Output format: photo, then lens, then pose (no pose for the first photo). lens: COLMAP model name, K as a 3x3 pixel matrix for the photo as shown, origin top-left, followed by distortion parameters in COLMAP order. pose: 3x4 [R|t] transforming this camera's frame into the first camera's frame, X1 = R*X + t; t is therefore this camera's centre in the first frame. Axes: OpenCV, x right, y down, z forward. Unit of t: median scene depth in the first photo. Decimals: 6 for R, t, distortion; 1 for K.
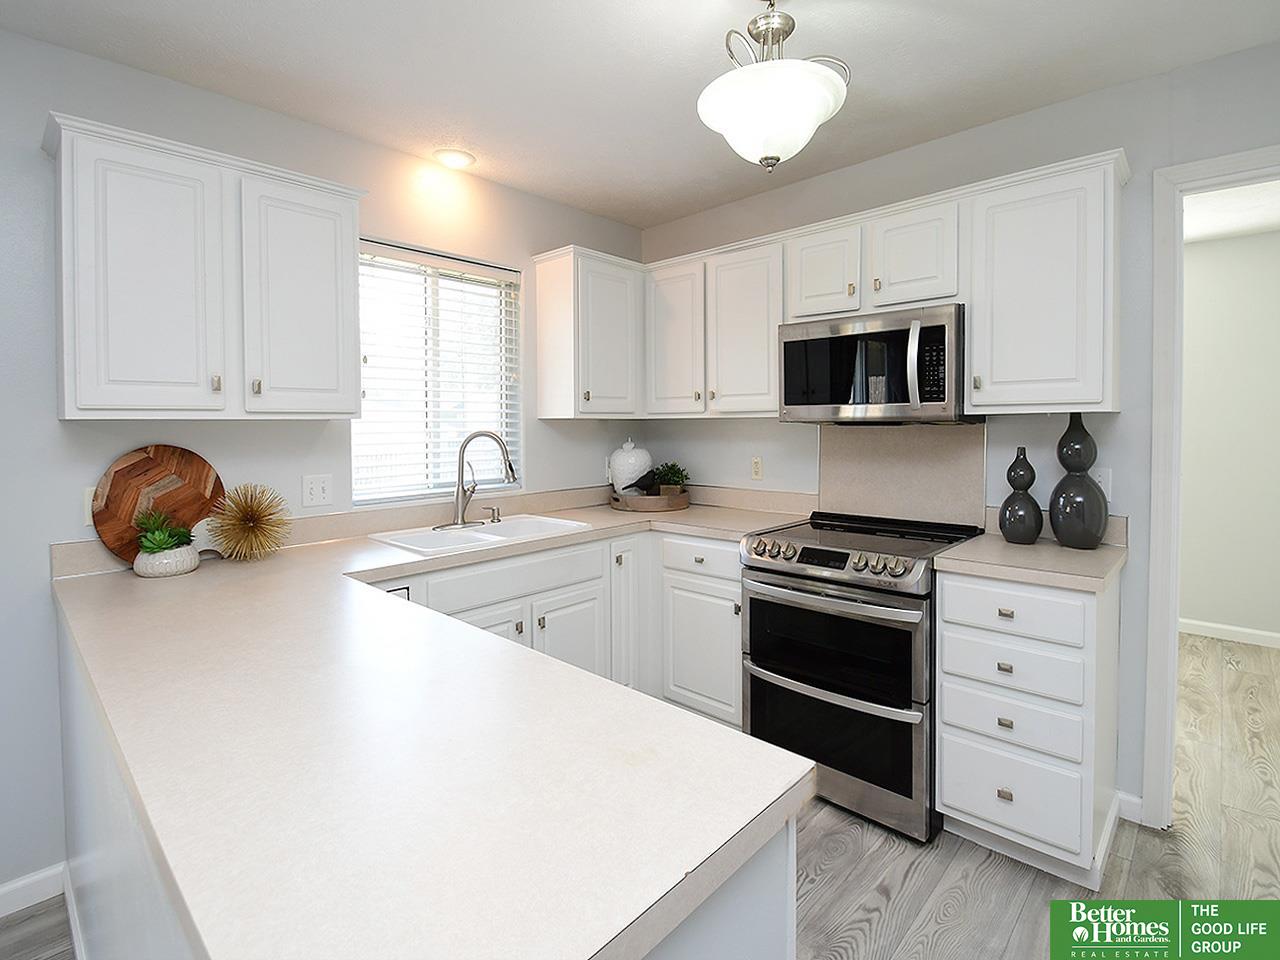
lens RADIAL K [[618.7, 0, 640.0], [0, 618.7, 480.0], [0, 0, 1]] dist [0.023821, -0.000039]
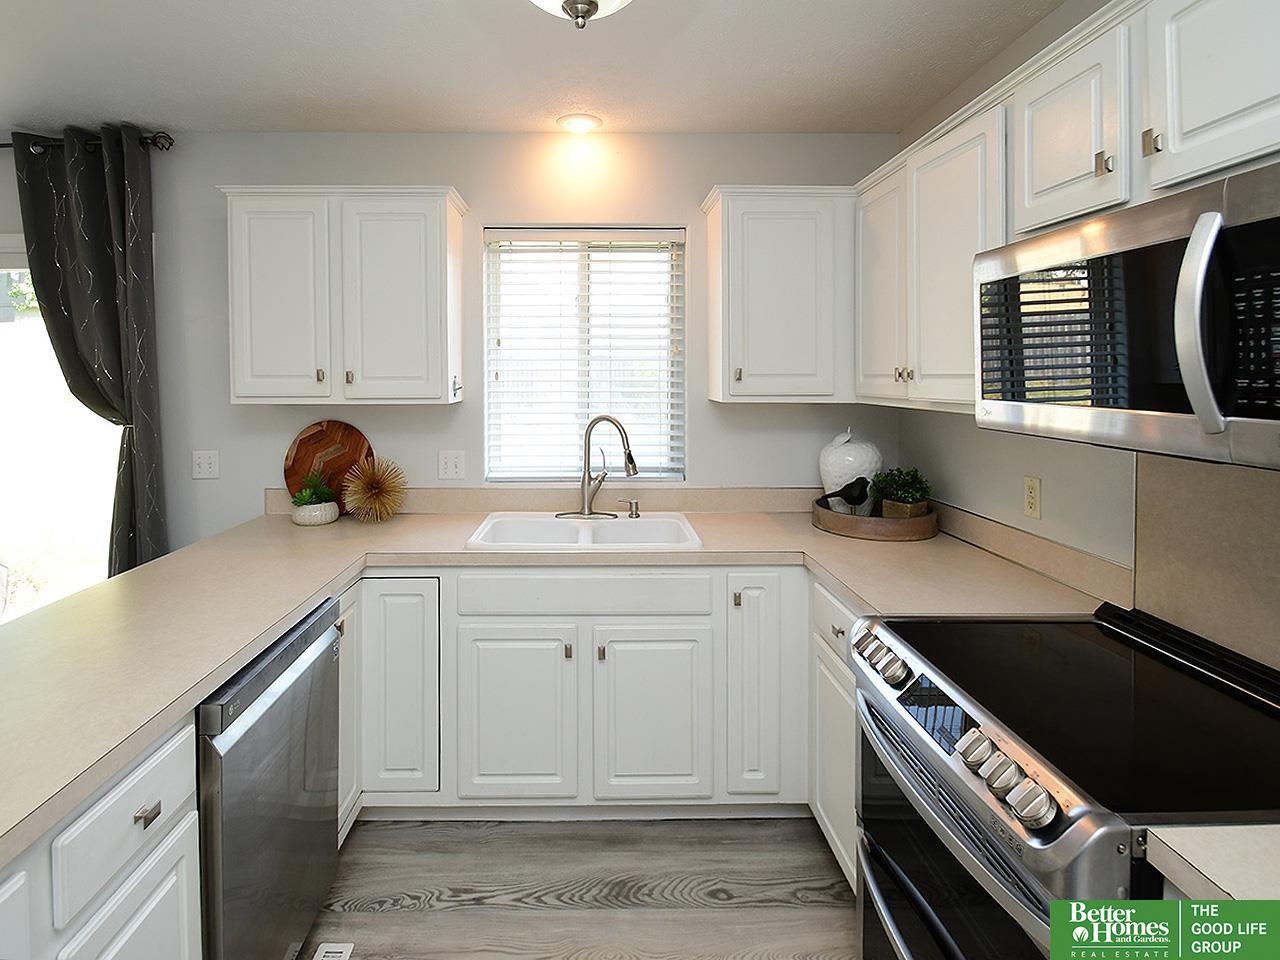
lens RADIAL K [[624.9, 0, 637.8], [0, 624.9, 408.6], [0, 0, 1]] dist [0.024012, -0.000064]
pose [[0.700372, 0.049913, -0.712031, 0.424361], [-0.073833, 0.997267, -0.002716, -0.089703], [0.709949, 0.054474, 0.702143, 0.400677]]
